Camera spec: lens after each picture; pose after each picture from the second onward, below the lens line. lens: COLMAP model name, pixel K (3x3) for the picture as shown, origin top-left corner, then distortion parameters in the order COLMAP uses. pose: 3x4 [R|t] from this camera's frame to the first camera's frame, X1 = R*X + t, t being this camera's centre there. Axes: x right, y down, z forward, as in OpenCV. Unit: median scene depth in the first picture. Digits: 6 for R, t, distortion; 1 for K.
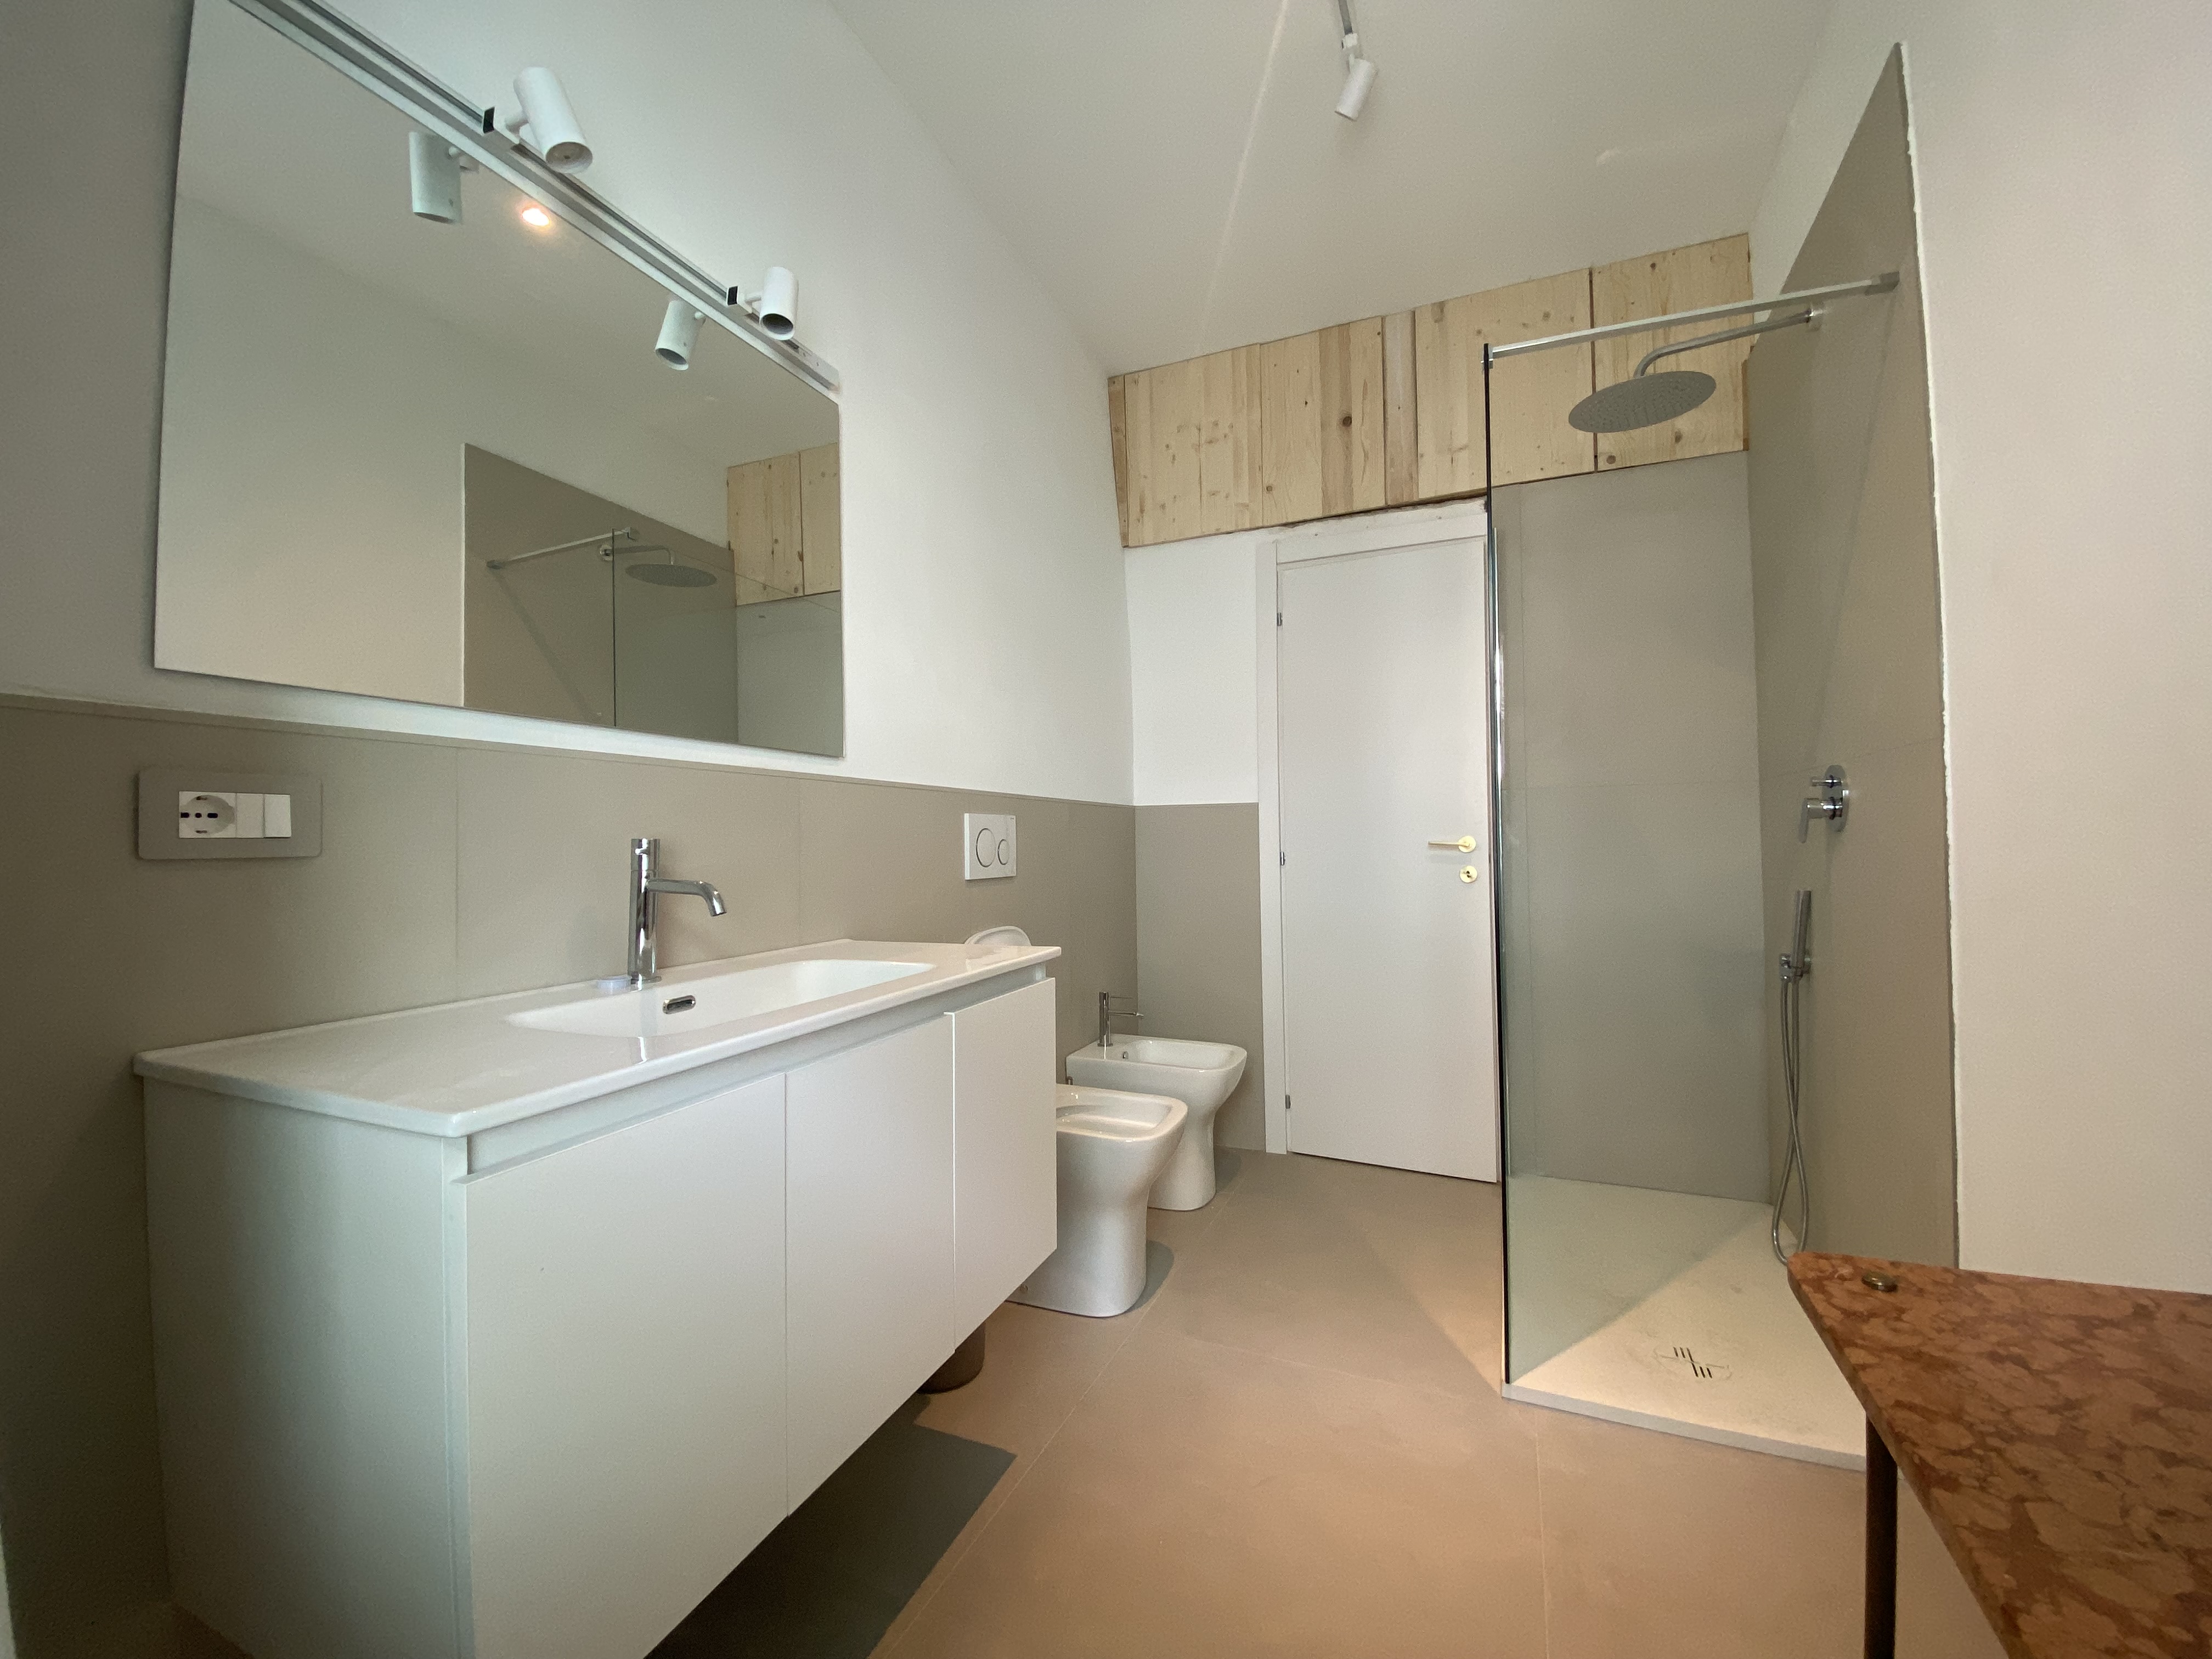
lens RADIAL K [[887.8, 0, 1093.0], [0, 887.8, 822.7], [0, 0, 1]] dist [0.022840, -0.020666]
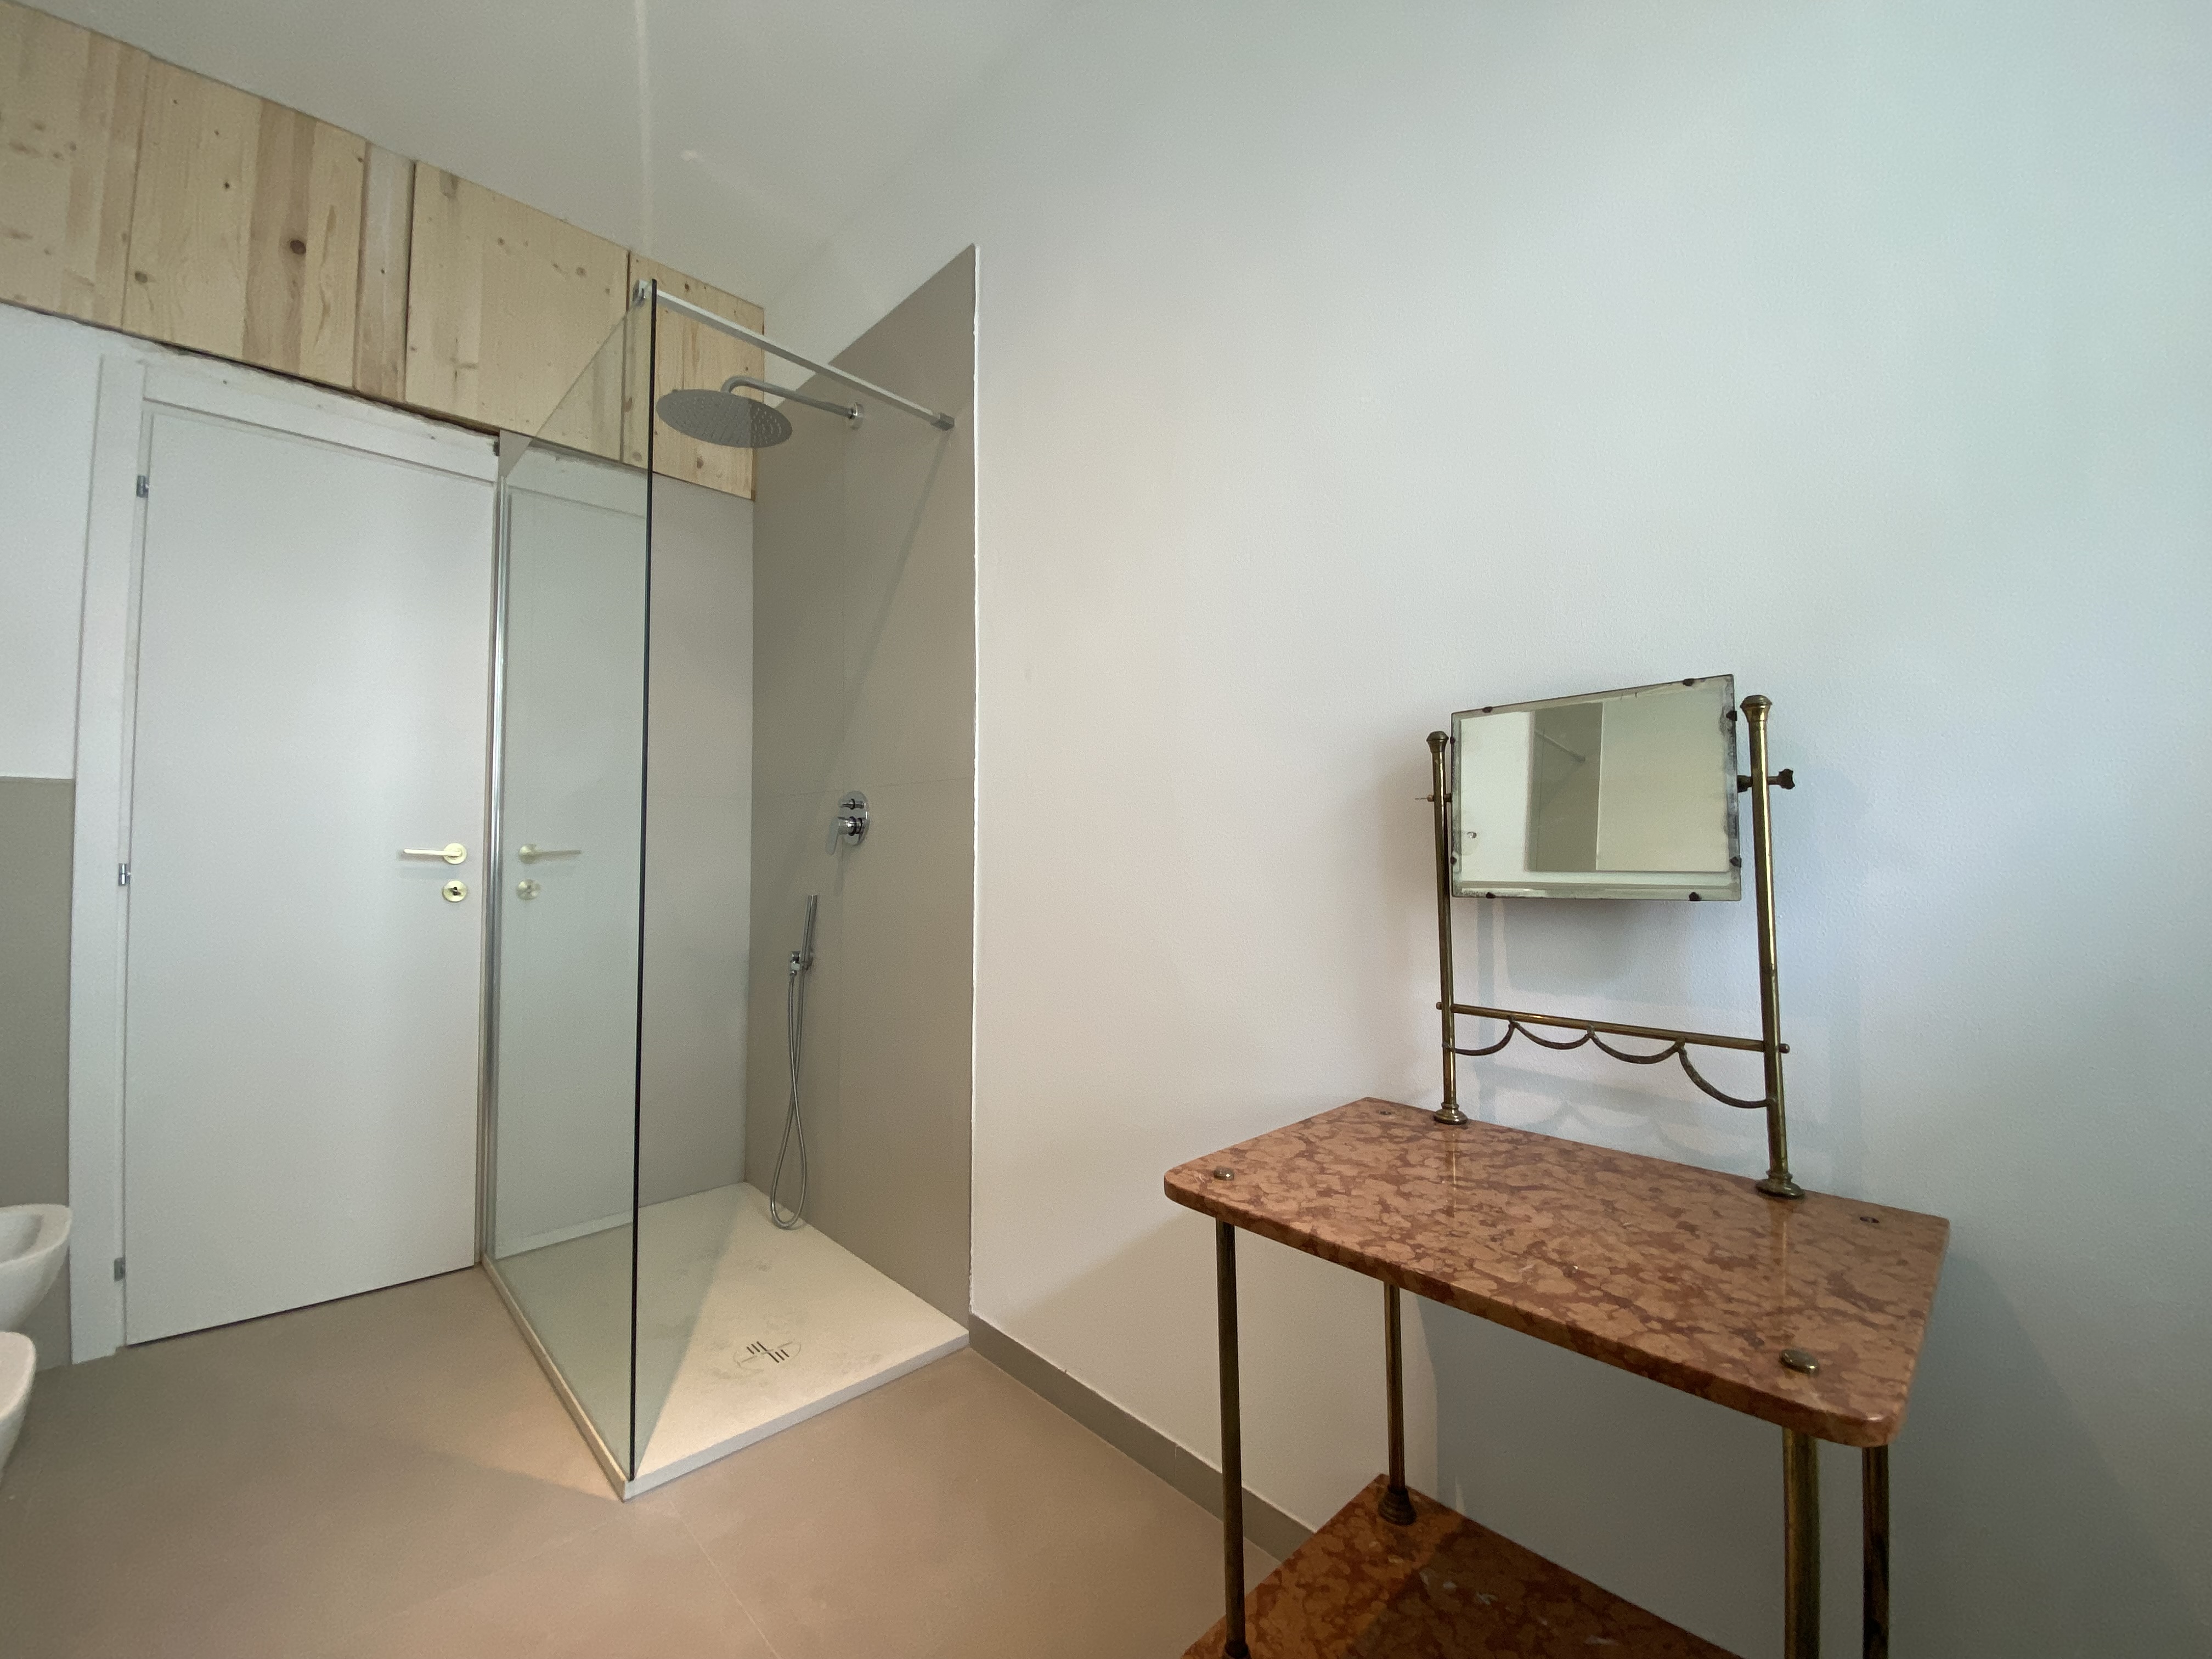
lens RADIAL K [[897.5, 0, 1103.3], [0, 897.5, 824.7], [0, 0, 1]] dist [0.019002, -0.018994]
pose [[0.381021, 0.042985, 0.923567, -0.142048], [-0.030571, 0.998958, -0.033882, 0.011153], [-0.924061, -0.015325, 0.381938, 0.196341]]
